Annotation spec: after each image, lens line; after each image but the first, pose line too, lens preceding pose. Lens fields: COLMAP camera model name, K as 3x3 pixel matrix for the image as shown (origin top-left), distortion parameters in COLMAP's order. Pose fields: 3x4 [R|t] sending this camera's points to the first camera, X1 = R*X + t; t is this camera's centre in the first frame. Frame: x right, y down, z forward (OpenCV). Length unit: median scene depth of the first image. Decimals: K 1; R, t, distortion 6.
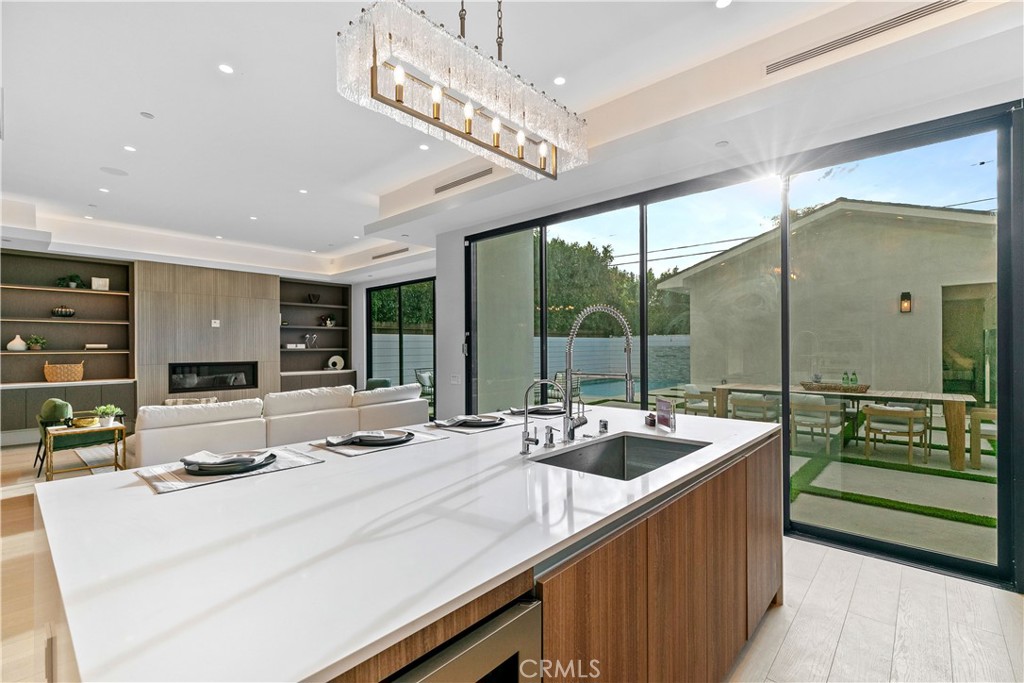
lens RADIAL K [[452.4, 0, 512.0], [0, 452.4, 341.5], [0, 0, 1]] dist [0.000087, 0.000237]
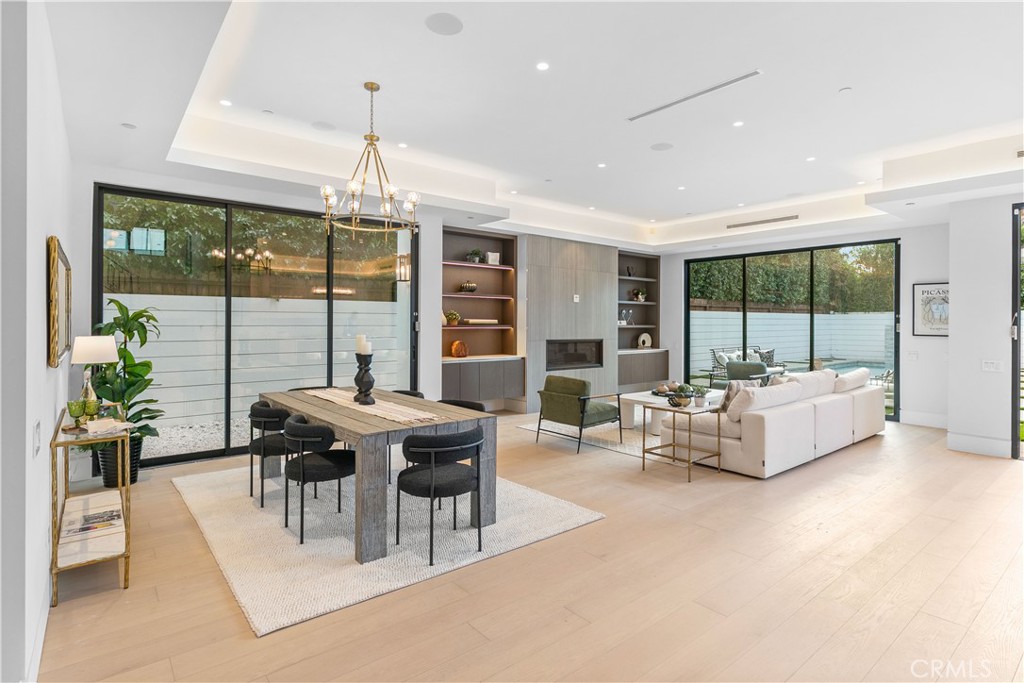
lens RADIAL K [[517.1, 0, 516.0], [0, 517.1, 318.0], [0, 0, 1]] dist [-0.001007, -0.000106]
pose [[0.988338, 0.010787, -0.151896, -0.649808], [-0.009913, 0.999930, 0.006510, -0.004925], [0.151956, -0.004928, 0.988375, -0.103663]]
